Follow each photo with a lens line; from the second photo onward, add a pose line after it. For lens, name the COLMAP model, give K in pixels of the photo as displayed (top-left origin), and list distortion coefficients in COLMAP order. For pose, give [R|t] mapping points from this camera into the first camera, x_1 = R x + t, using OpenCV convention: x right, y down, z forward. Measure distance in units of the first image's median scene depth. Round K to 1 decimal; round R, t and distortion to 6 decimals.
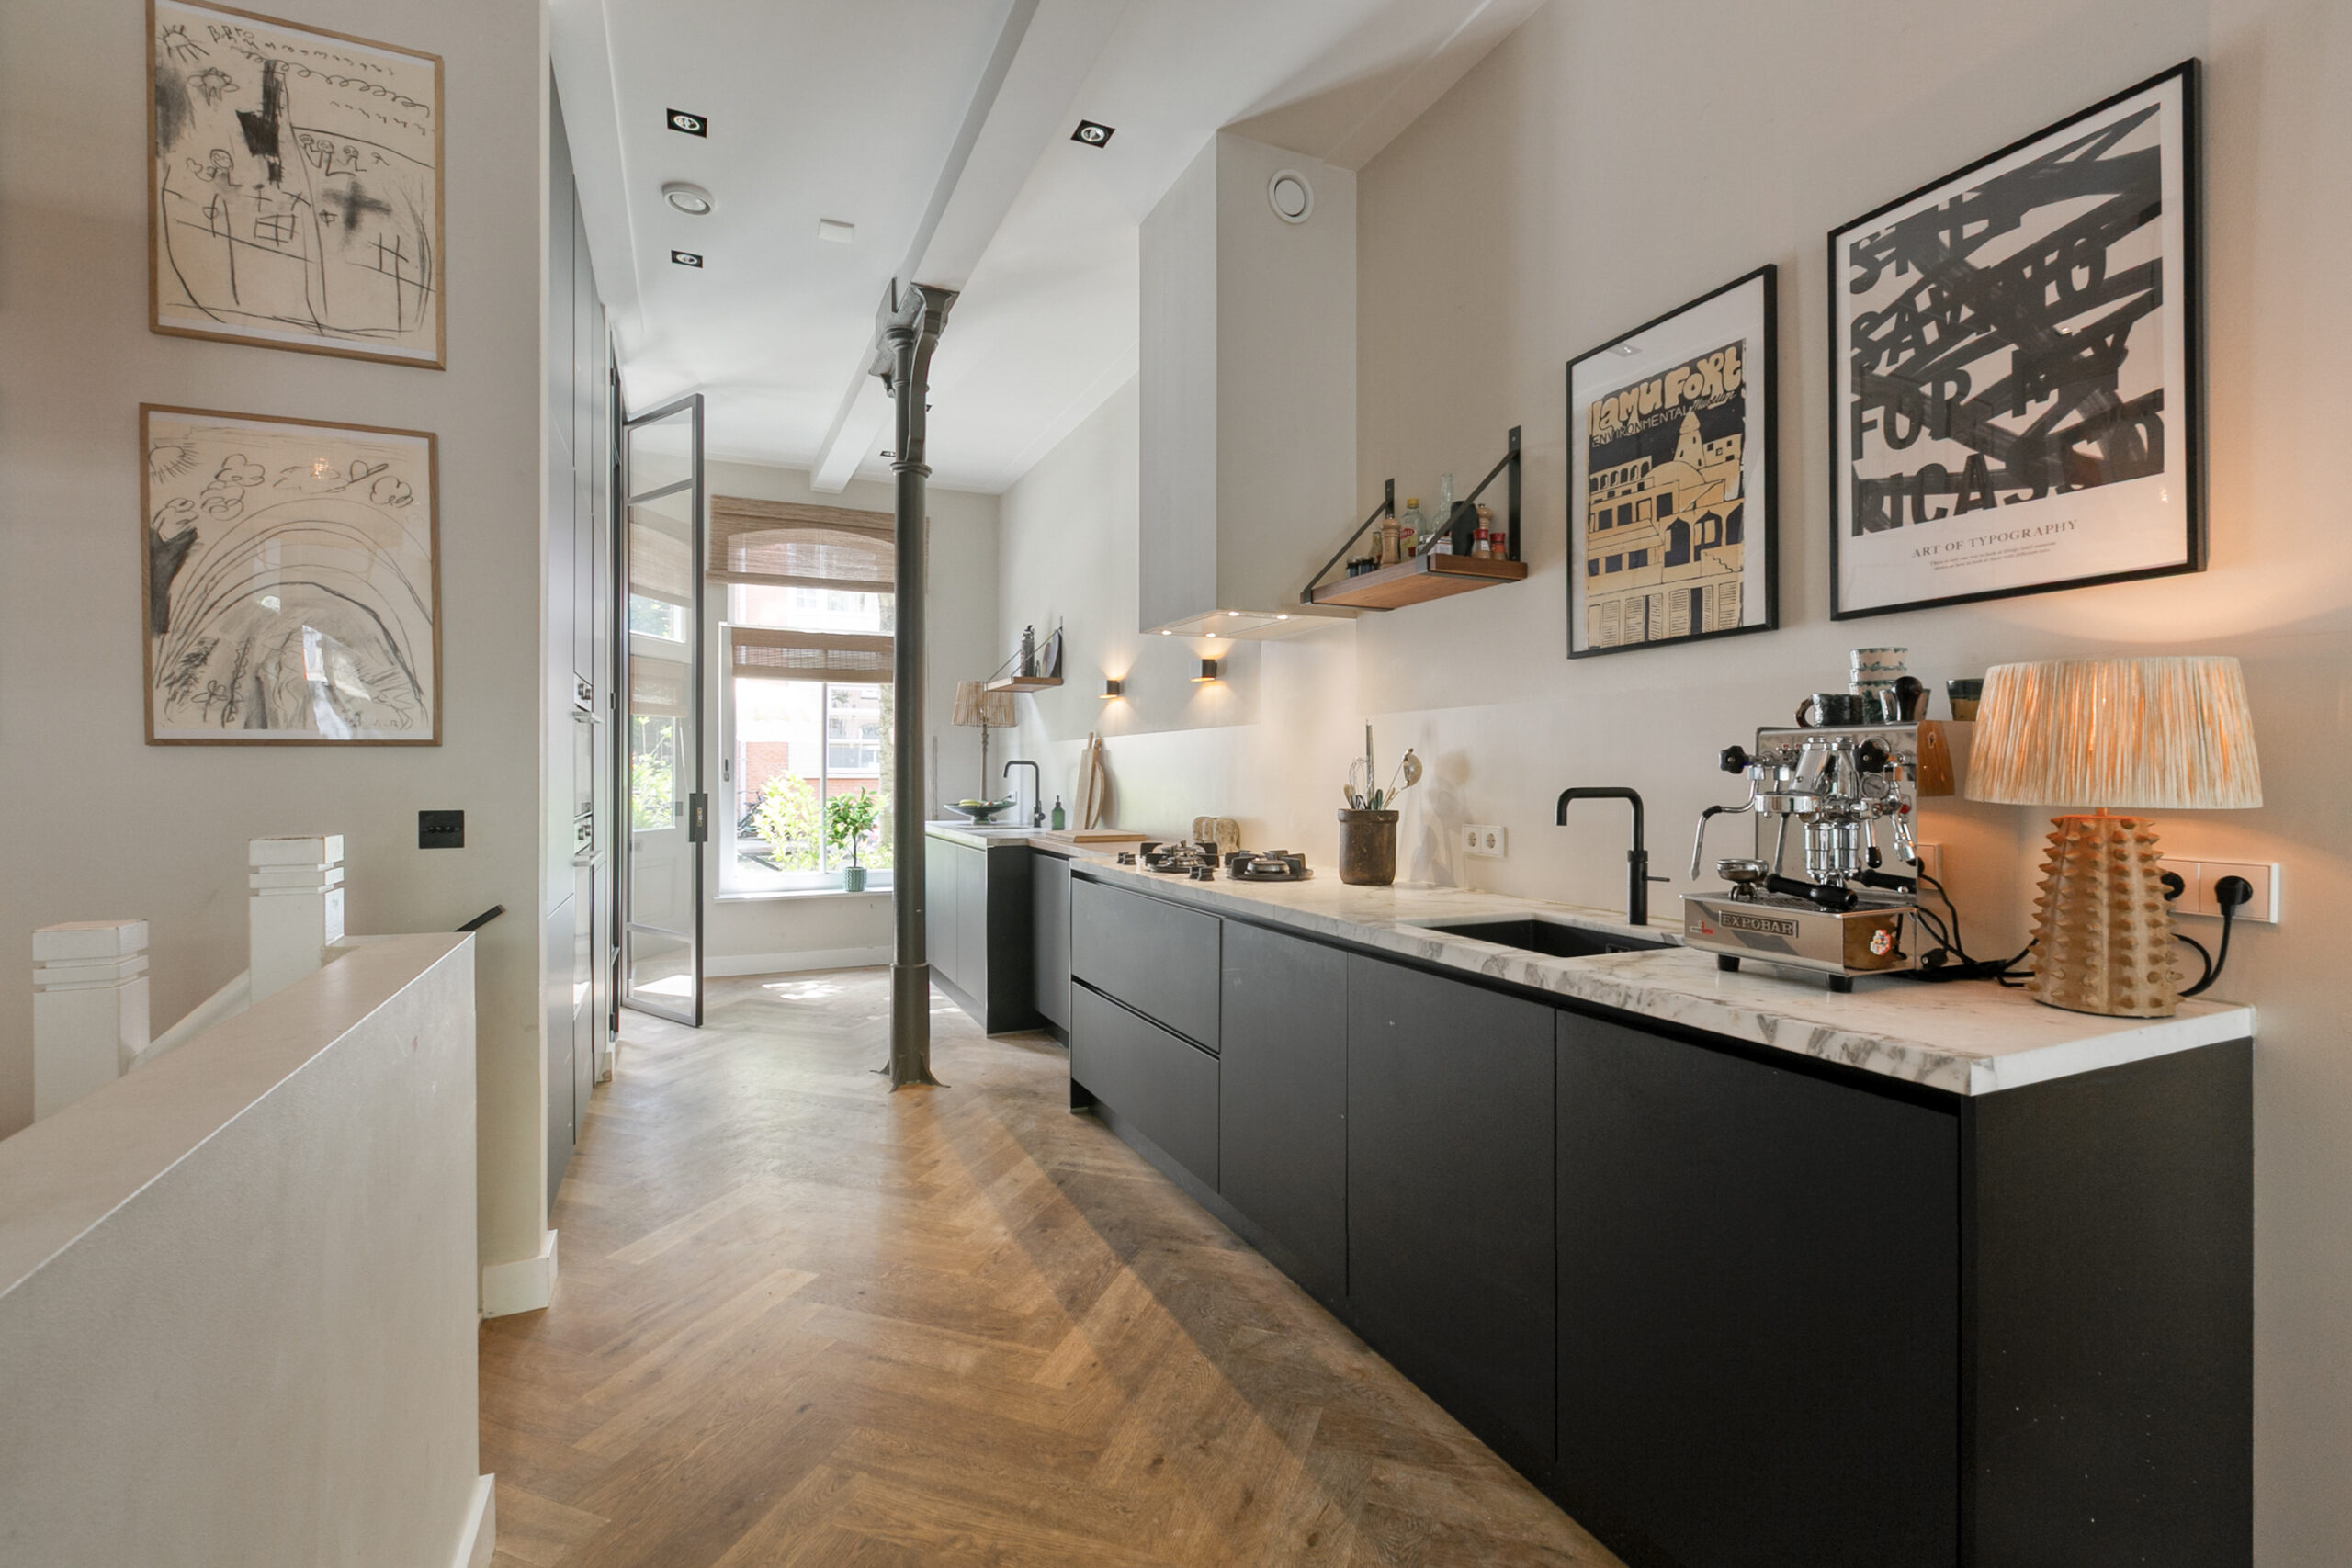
lens RADIAL K [[1058.1, 0, 1175.6], [0, 1058.1, 777.7], [0, 0, 1]] dist [-0.001288, -0.000799]
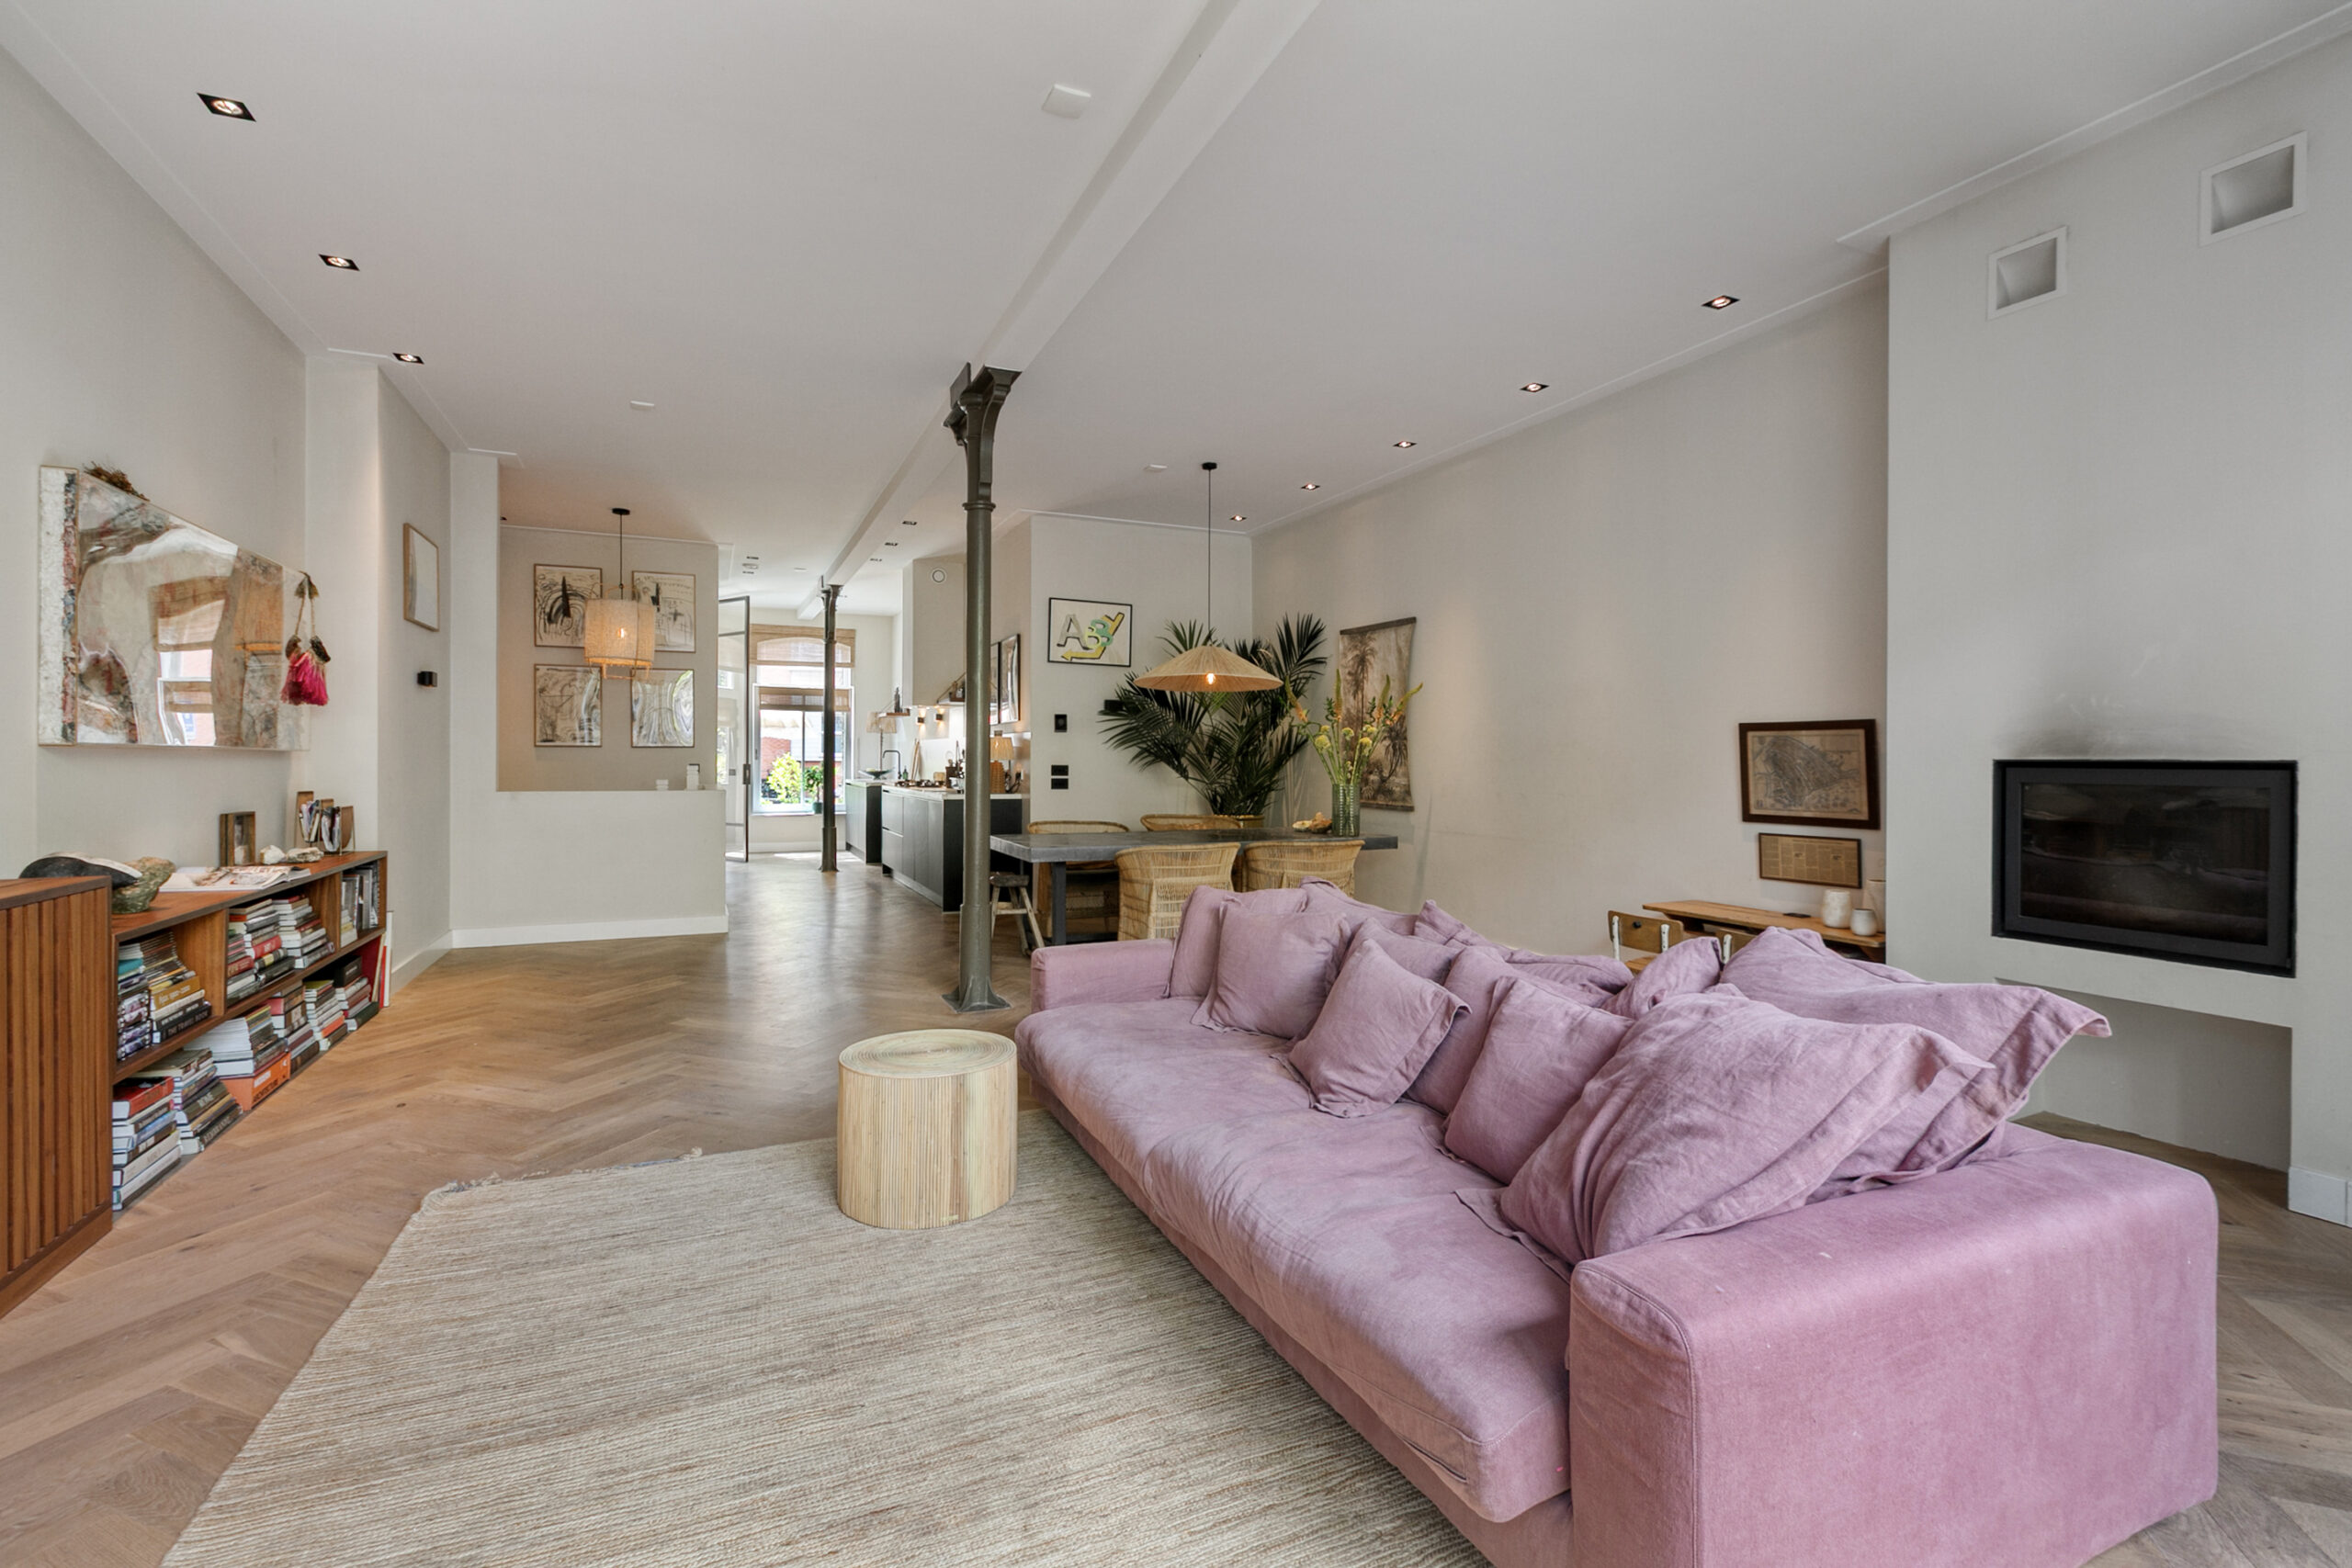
lens RADIAL K [[1058.1, 0, 1161.5], [0, 1058.1, 757.0], [0, 0, 1]] dist [-0.001288, -0.000799]
pose [[0.999856, 0.002690, -0.016730, 0.585955], [-0.002802, 0.999973, -0.006721, 0.013852], [0.016712, 0.006767, 0.999837, -1.532057]]
